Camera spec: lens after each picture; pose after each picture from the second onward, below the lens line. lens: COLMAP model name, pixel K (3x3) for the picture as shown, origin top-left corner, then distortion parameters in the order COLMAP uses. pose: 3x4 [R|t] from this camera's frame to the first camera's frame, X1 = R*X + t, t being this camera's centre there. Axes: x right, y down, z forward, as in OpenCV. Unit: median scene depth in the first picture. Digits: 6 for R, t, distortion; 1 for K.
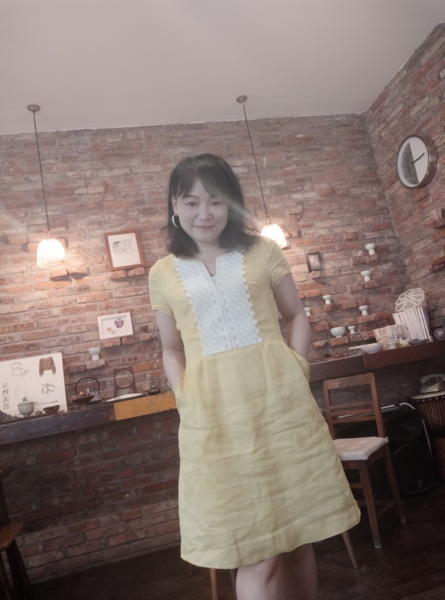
lens RADIAL K [[382.2, 0, 222.5], [0, 382.2, 300.0], [0, 0, 1]] dist [-0.002022, -0.001072]
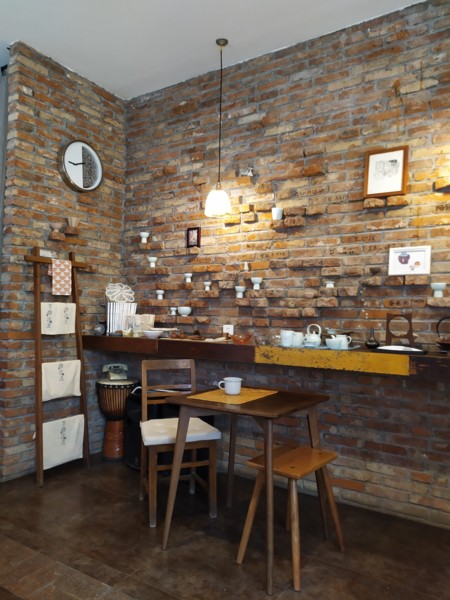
lens RADIAL K [[439.1, 0, 225.0], [0, 439.1, 300.0], [0, 0, 1]] dist [0.049789, -0.053386]
pose [[0.748439, 0.155533, -0.644708, 1.552087], [-0.045260, 0.981824, 0.184319, -0.230041], [0.661657, -0.108772, 0.741875, 0.297884]]
